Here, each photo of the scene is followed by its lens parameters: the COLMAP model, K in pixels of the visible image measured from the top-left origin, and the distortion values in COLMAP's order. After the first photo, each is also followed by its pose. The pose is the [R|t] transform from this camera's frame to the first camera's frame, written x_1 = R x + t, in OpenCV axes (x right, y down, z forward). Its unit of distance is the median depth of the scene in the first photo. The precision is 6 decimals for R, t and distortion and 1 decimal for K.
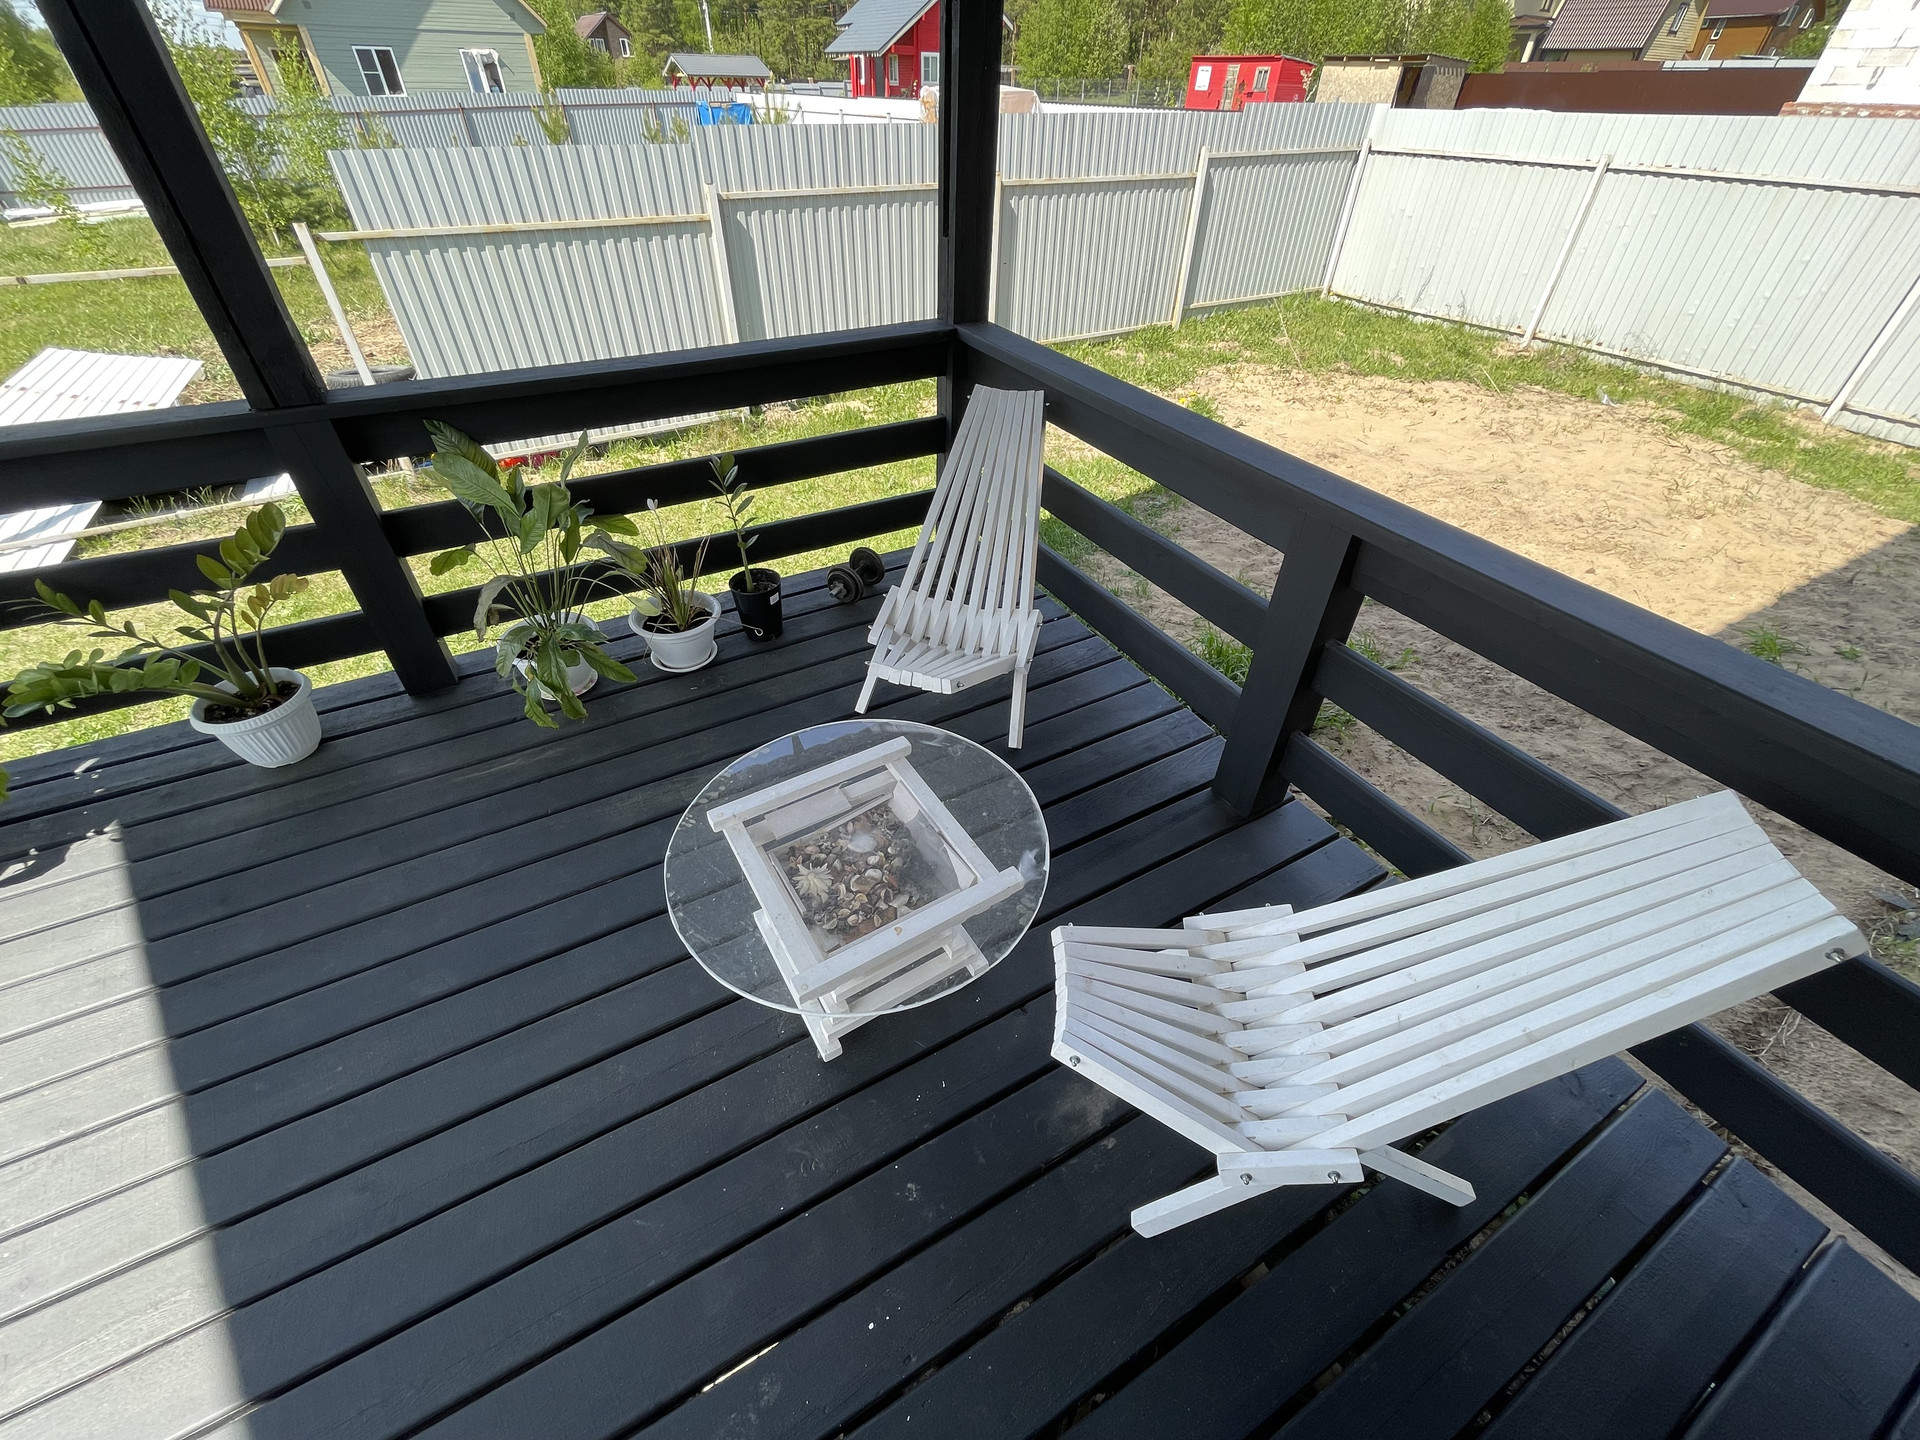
lens RADIAL K [[775.9, 0, 972.5], [0, 775.9, 731.4], [0, 0, 1]] dist [-0.003275, 0.000367]
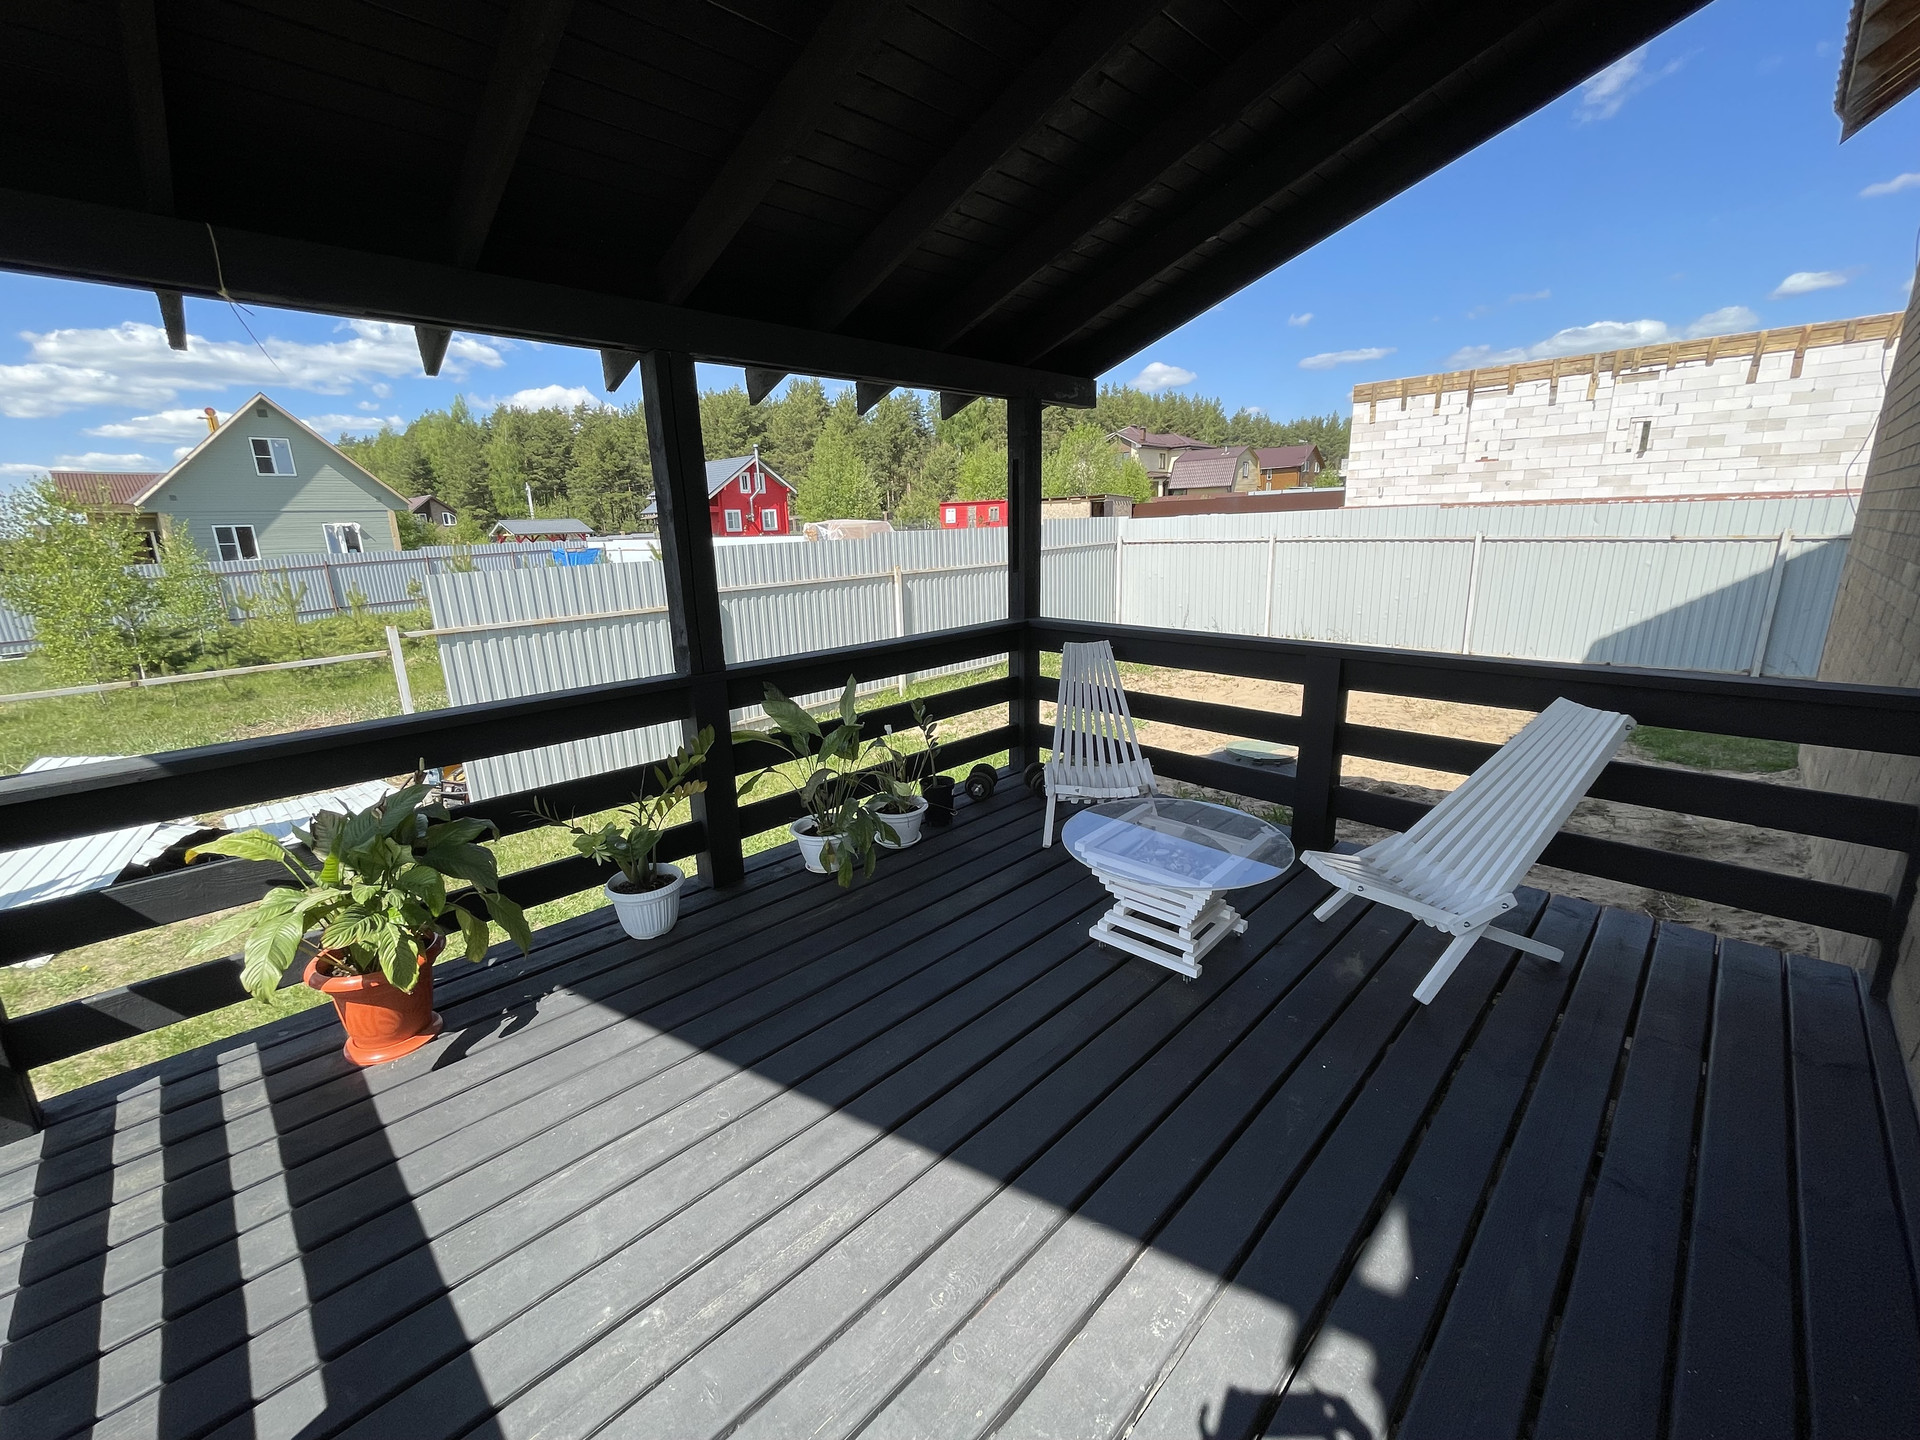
lens RADIAL K [[775.9, 0, 972.5], [0, 775.9, 731.4], [0, 0, 1]] dist [-0.003275, 0.000367]
pose [[0.960712, -0.115707, 0.252279, -0.257888], [0.211515, 0.893752, -0.395561, 0.135941], [-0.179706, 0.433381, 0.883112, -0.138391]]
